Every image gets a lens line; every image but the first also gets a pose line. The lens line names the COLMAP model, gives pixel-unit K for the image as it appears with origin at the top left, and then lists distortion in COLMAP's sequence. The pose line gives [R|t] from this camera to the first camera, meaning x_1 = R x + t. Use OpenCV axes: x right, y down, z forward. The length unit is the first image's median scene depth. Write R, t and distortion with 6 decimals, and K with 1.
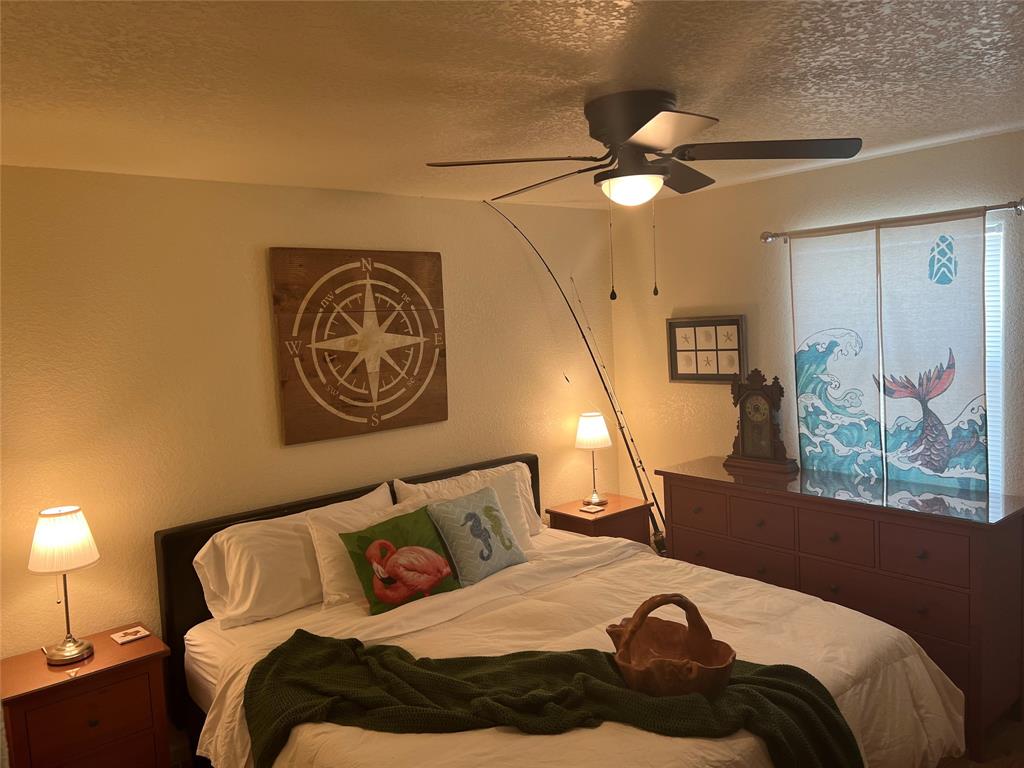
lens RADIAL K [[758.4, 0, 512.0], [0, 758.4, 384.0], [0, 0, 1]] dist [0.083719, -0.092863]
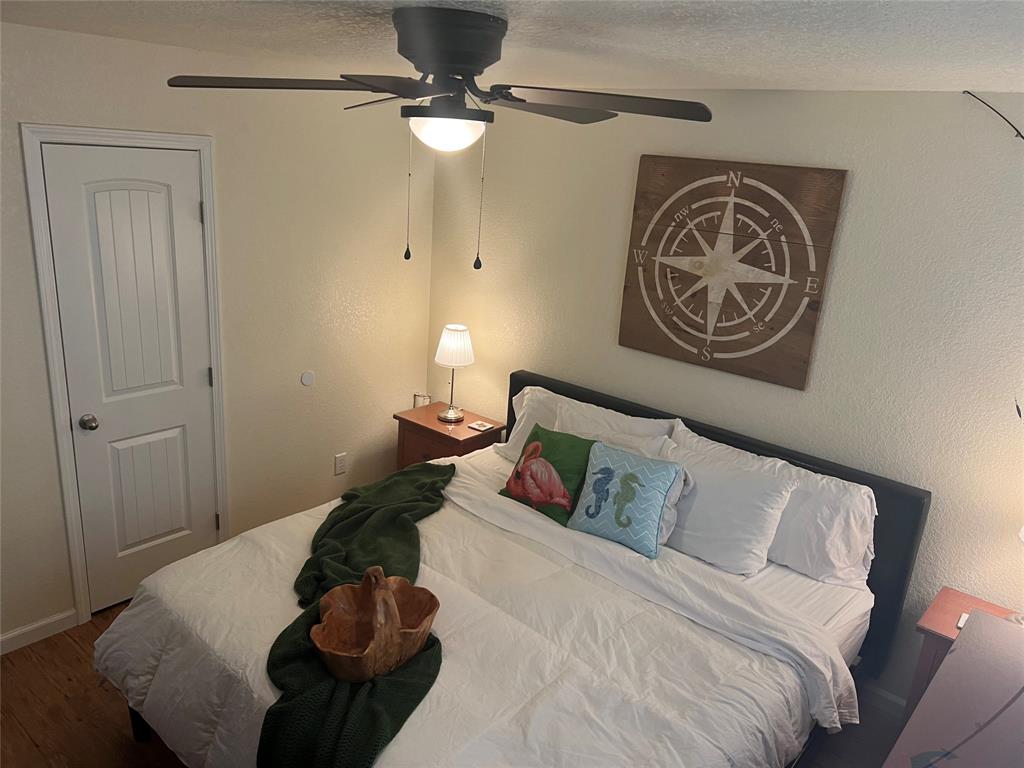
lens RADIAL K [[758.4, 0, 512.0], [0, 758.4, 384.0], [0, 0, 1]] dist [0.083719, -0.092863]
pose [[0.151804, 0.345269, -0.926145, 0.656379], [-0.171806, 0.931958, 0.319275, -0.174819], [0.973364, 0.110650, 0.200795, 0.608023]]
